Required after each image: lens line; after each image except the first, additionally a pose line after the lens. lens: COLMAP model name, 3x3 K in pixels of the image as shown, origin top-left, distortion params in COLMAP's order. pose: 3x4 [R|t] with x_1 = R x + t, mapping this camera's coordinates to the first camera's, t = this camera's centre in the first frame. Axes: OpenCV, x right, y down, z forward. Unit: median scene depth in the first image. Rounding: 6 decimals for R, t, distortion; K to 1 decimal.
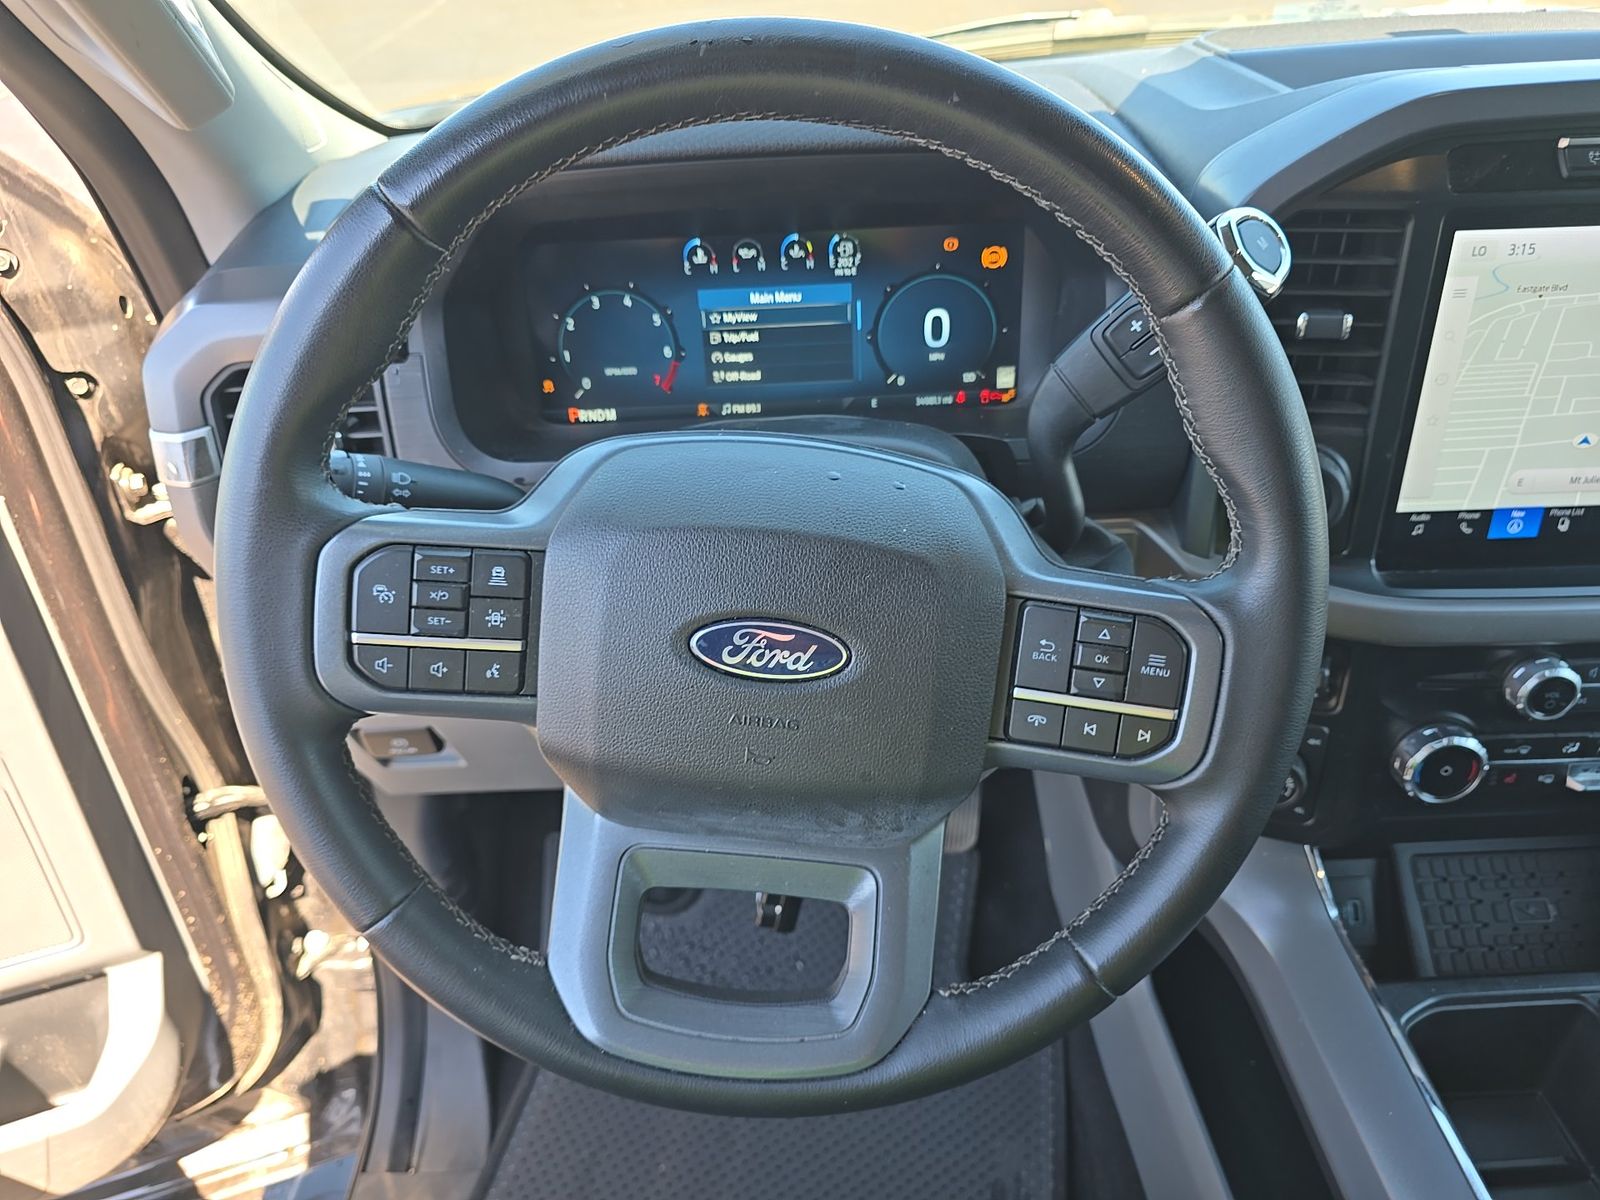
lens RADIAL K [[1076.6, 0, 830.1], [0, 1076.6, 599.1], [0, 0, 1]] dist [0.018913, -0.021208]
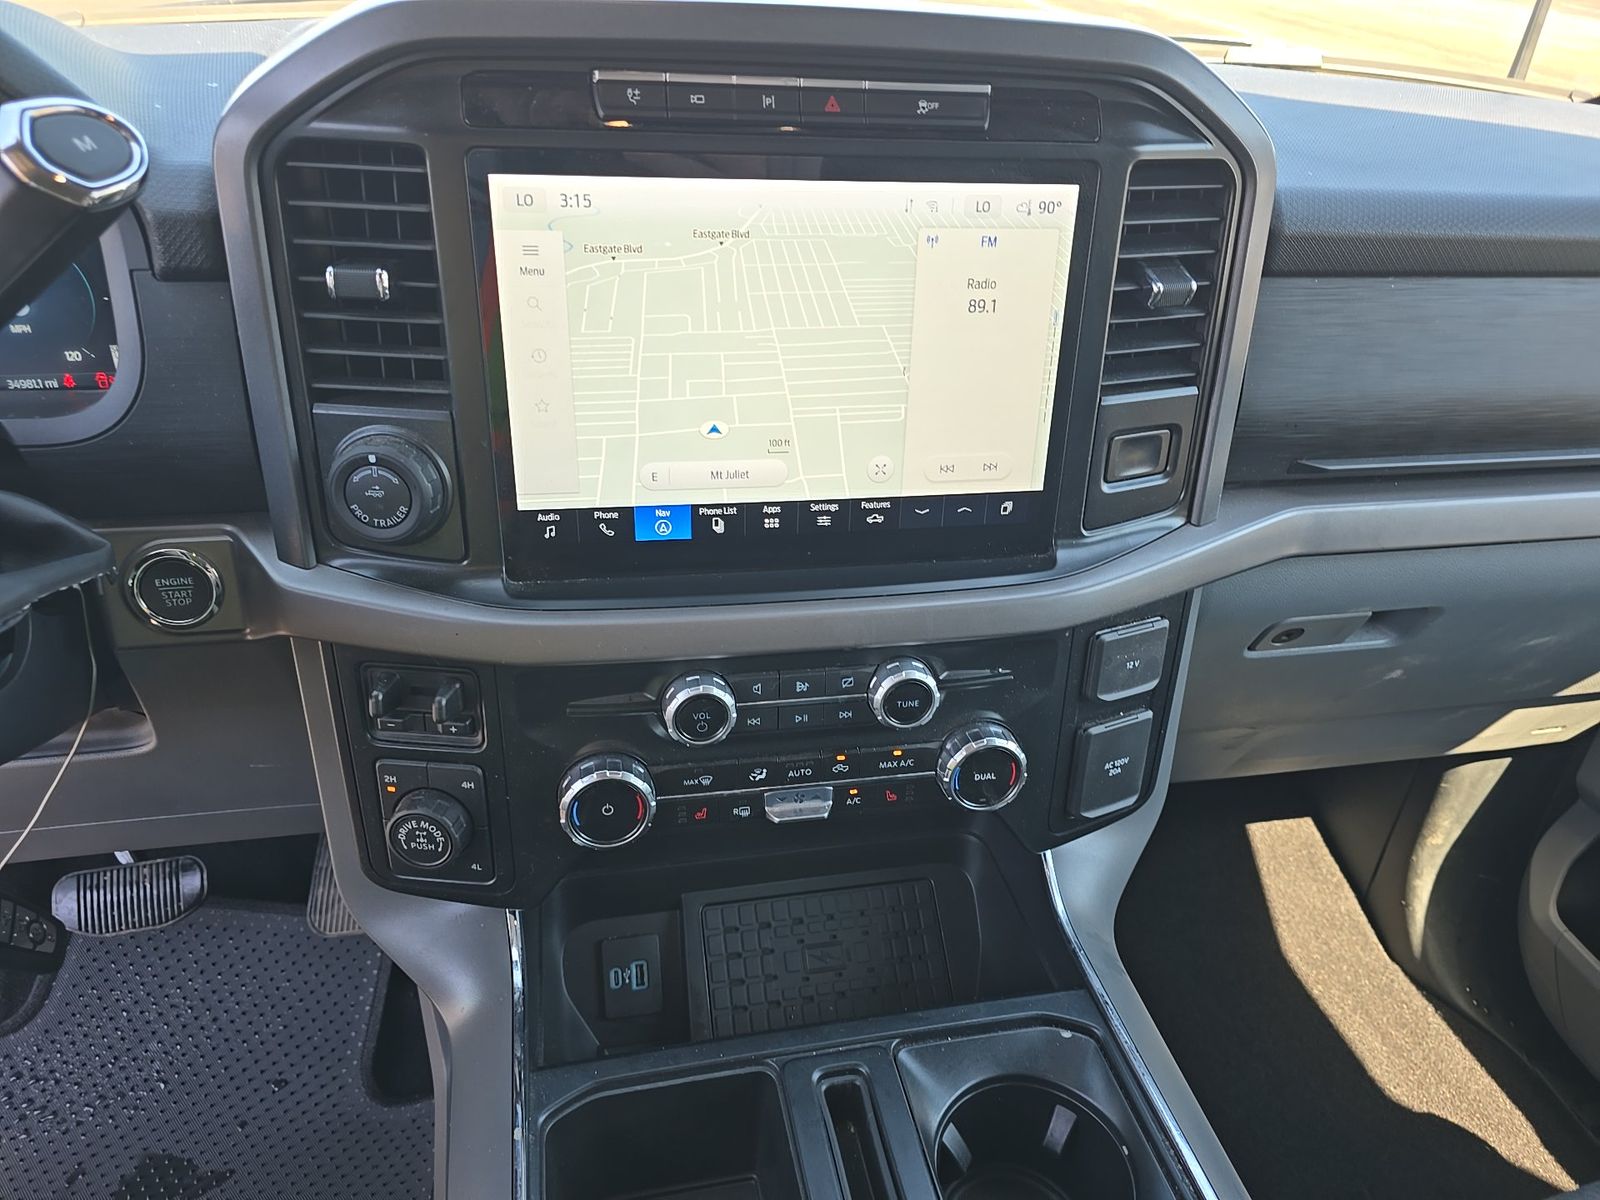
lens RADIAL K [[1076.6, 0, 800.3], [0, 1076.6, 599.7], [0, 0, 1]] dist [0.018913, -0.021208]
pose [[0.978811, -0.020487, 0.203740, 0.522417], [0.030984, 0.998344, -0.048463, 0.035419], [-0.202410, 0.053749, 0.977825, 0.110499]]
